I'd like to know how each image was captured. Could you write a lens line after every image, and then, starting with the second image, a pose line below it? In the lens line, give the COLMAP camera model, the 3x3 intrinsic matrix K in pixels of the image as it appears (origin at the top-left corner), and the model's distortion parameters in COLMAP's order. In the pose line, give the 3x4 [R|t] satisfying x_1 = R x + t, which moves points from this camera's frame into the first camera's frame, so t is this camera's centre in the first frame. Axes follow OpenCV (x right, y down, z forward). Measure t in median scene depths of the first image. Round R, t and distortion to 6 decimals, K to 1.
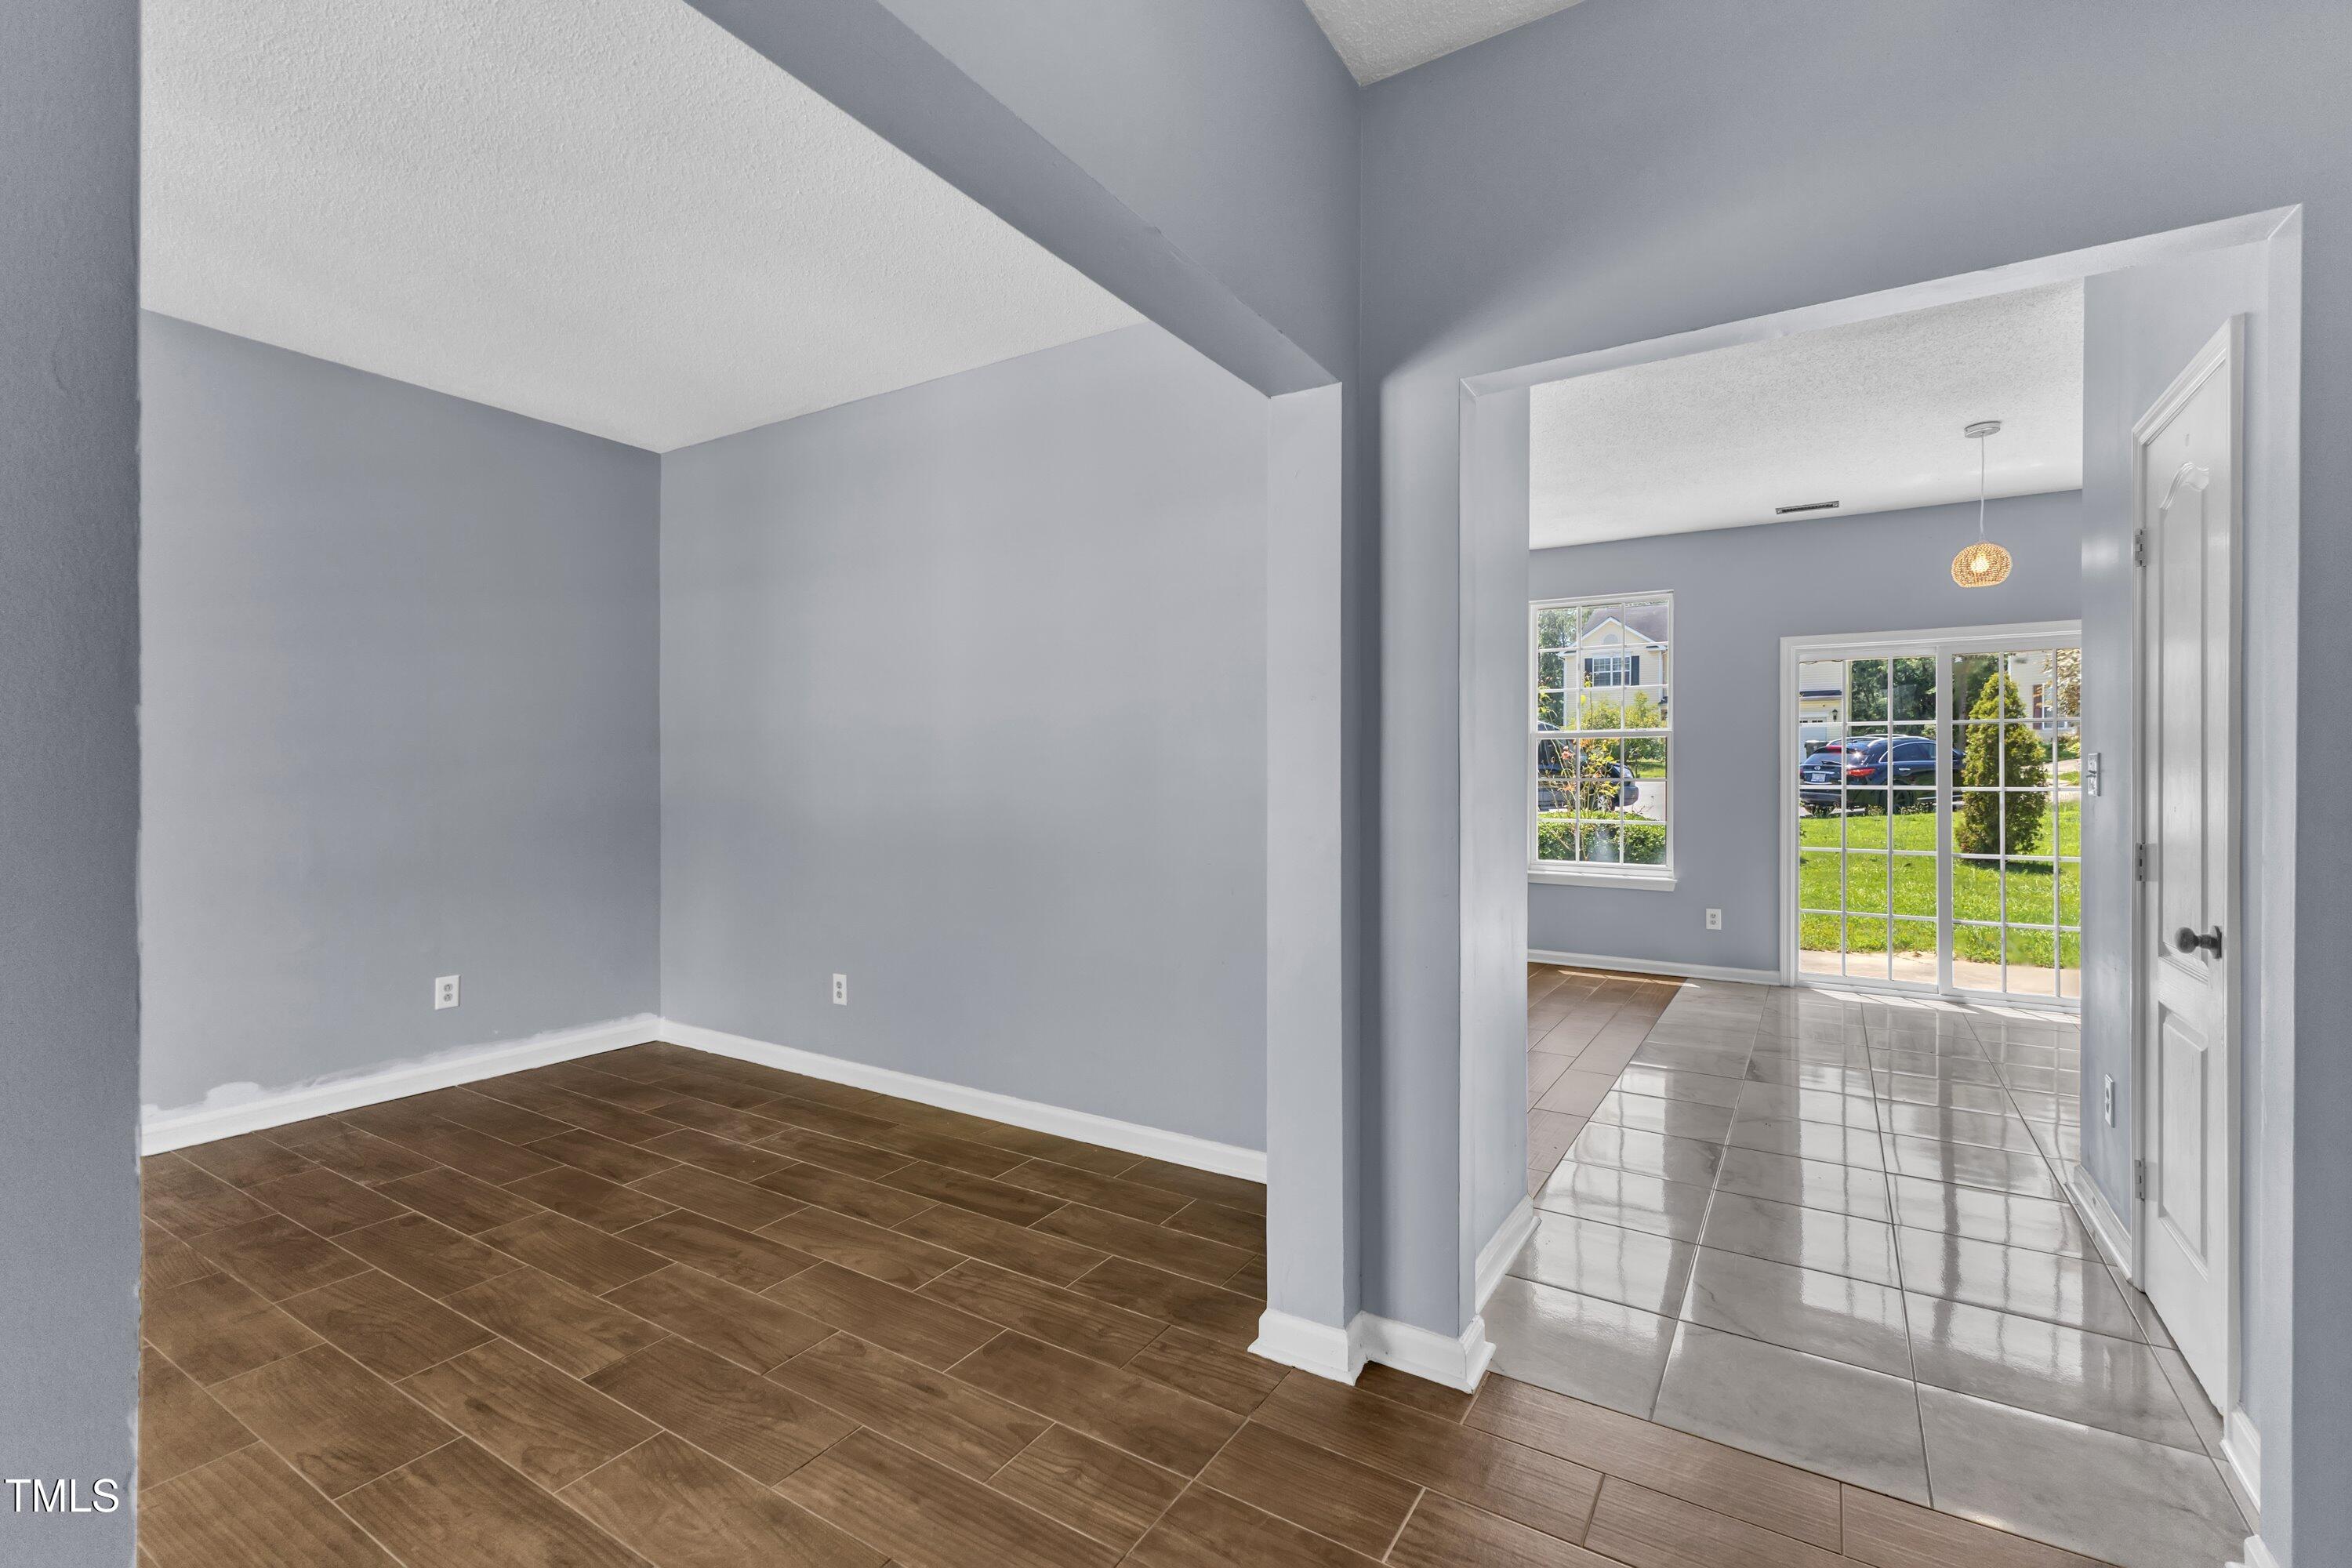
lens RADIAL K [[1035.2, 0, 1172.8], [0, 1035.2, 779.3], [0, 0, 1]] dist [0.010270, -0.000113]
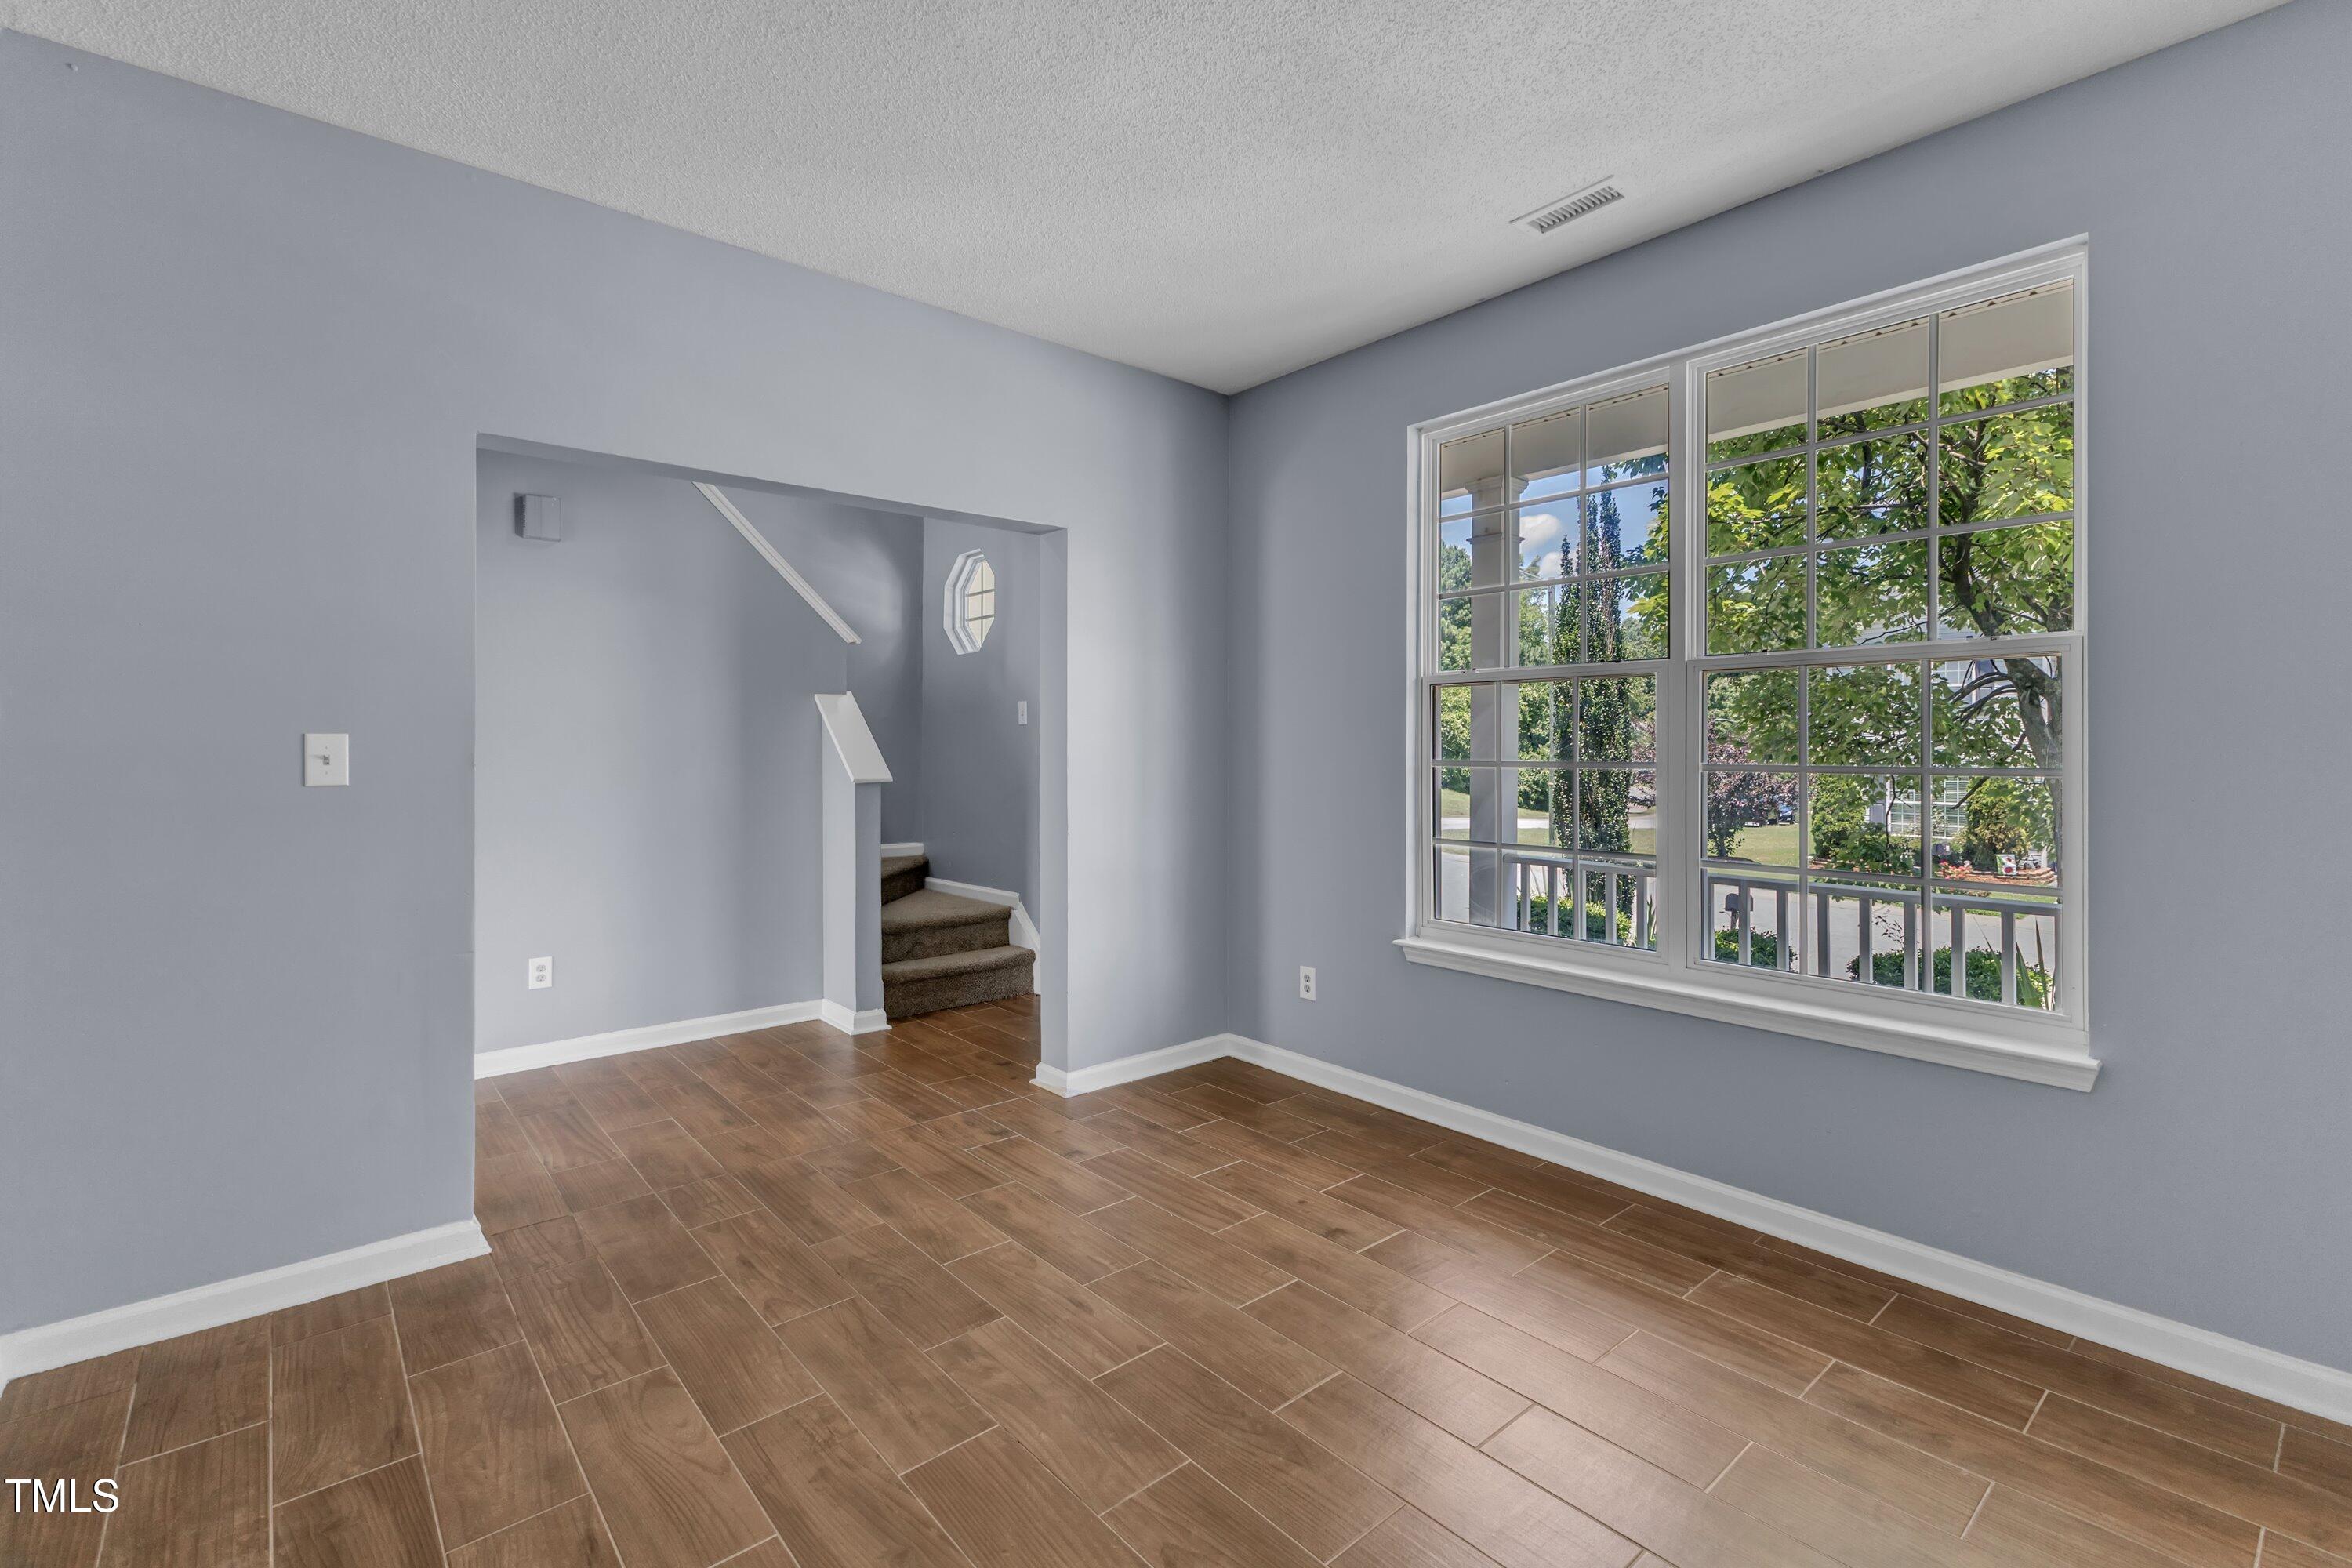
lens RADIAL K [[1035.2, 0, 1172.8], [0, 1035.2, 779.3], [0, 0, 1]] dist [0.010270, -0.000113]
pose [[-0.956207, -0.008086, 0.292580, -0.758516], [0.003282, 0.999259, 0.038345, -0.019532], [-0.292673, 0.037626, -0.955472, 1.419626]]
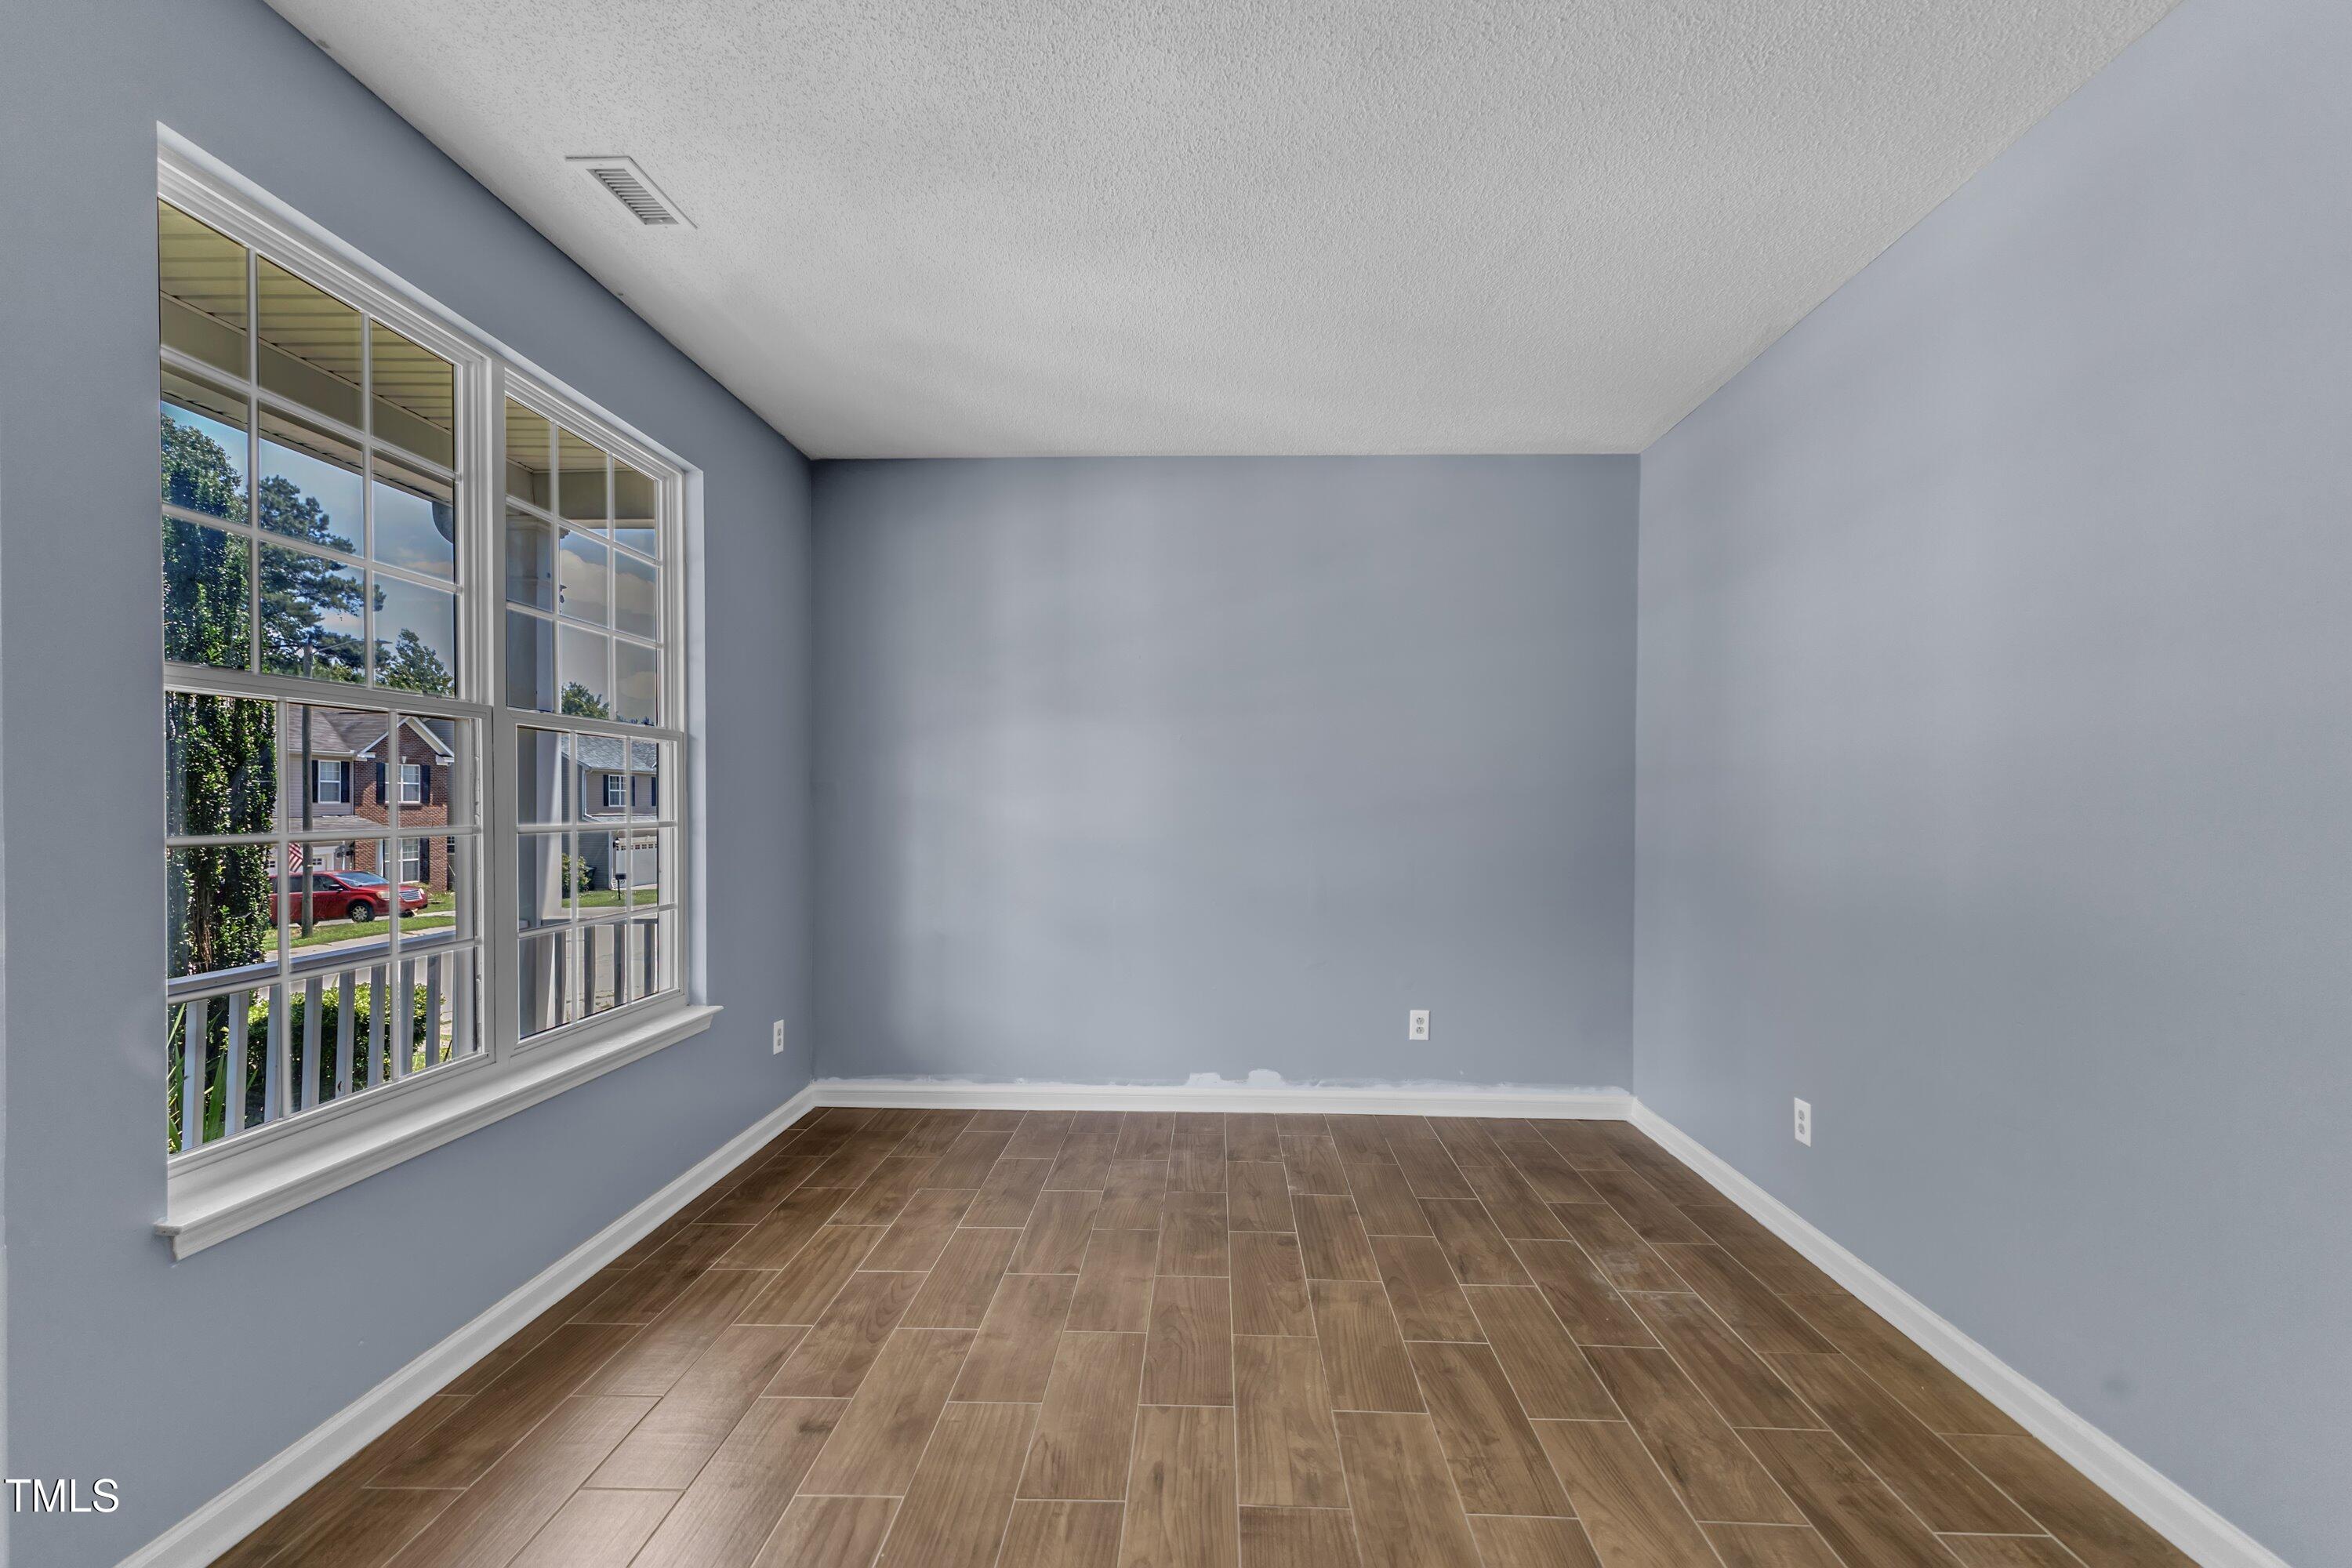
lens RADIAL K [[1041.7, 0, 1181.0], [0, 1041.7, 814.6], [0, 0, 1]] dist [0.013178, 0.000067]
pose [[0.504114, 0.009568, -0.863584, 0.127377], [-0.011263, 0.999926, 0.004503, -0.014736], [0.863564, 0.007456, 0.504185, 0.360249]]
